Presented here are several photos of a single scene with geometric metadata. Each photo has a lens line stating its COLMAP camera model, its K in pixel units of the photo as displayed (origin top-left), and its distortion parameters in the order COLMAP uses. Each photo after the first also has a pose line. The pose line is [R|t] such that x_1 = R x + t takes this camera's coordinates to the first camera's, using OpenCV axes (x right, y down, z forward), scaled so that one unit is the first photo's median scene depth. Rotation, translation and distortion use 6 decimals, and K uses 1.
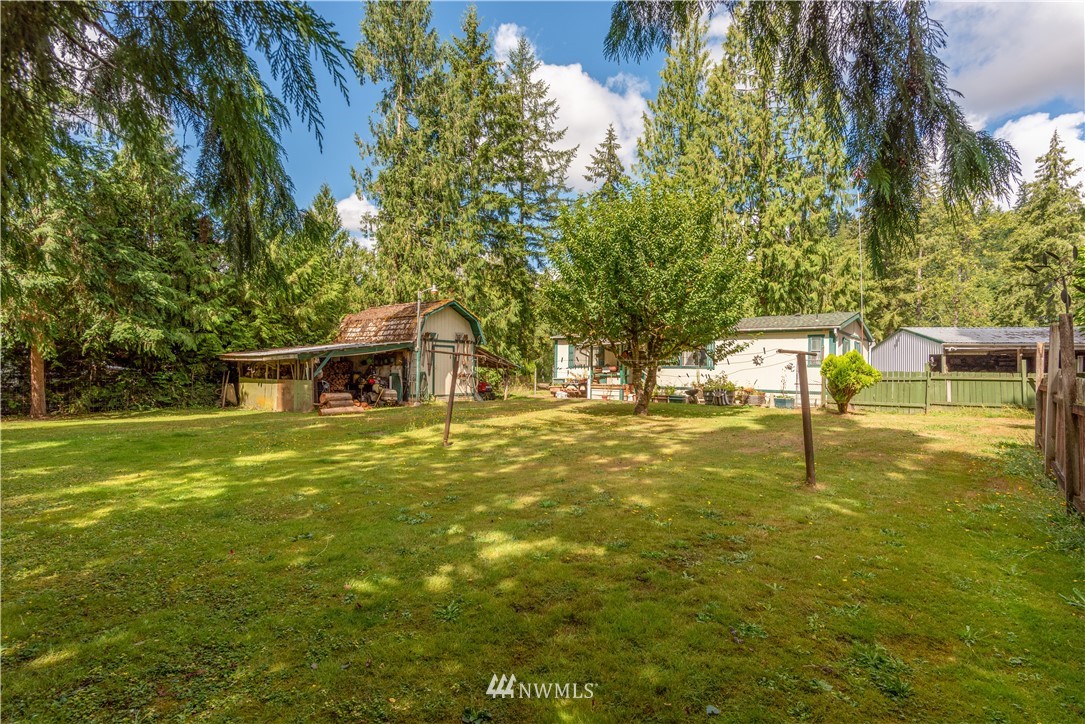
lens RADIAL K [[542.6, 0, 538.5], [0, 542.6, 359.4], [0, 0, 1]] dist [0.026074, -0.000102]
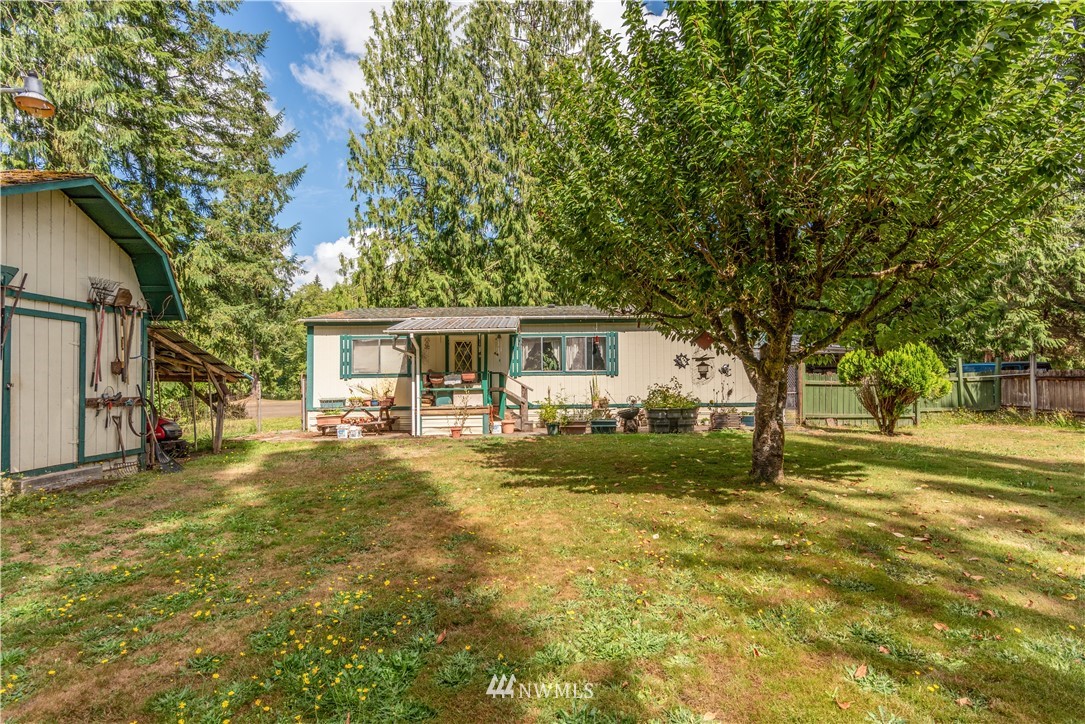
lens RADIAL K [[528.0, 0, 543.5], [0, 528.0, 366.9], [0, 0, 1]] dist [0.022840, -0.000034]
pose [[0.766868, -0.003558, 0.641795, -0.146690], [0.007754, 0.999963, -0.003721, 0.009058], [-0.641758, 0.007830, 0.766868, 0.541908]]
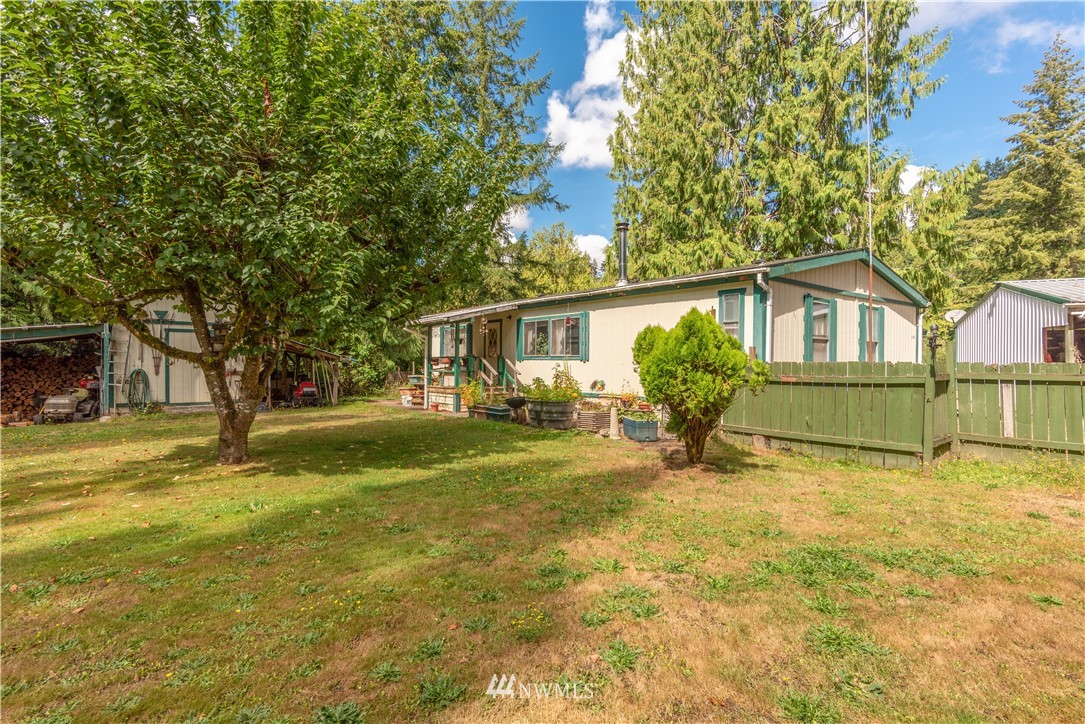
lens RADIAL K [[542.6, 0, 538.5], [0, 542.6, 359.4], [0, 0, 1]] dist [0.026074, -0.000102]
pose [[0.976658, -0.011065, -0.214515, 0.376819], [0.014133, 0.999818, 0.012776, 0.008243], [0.214334, -0.015509, 0.976637, 0.405715]]
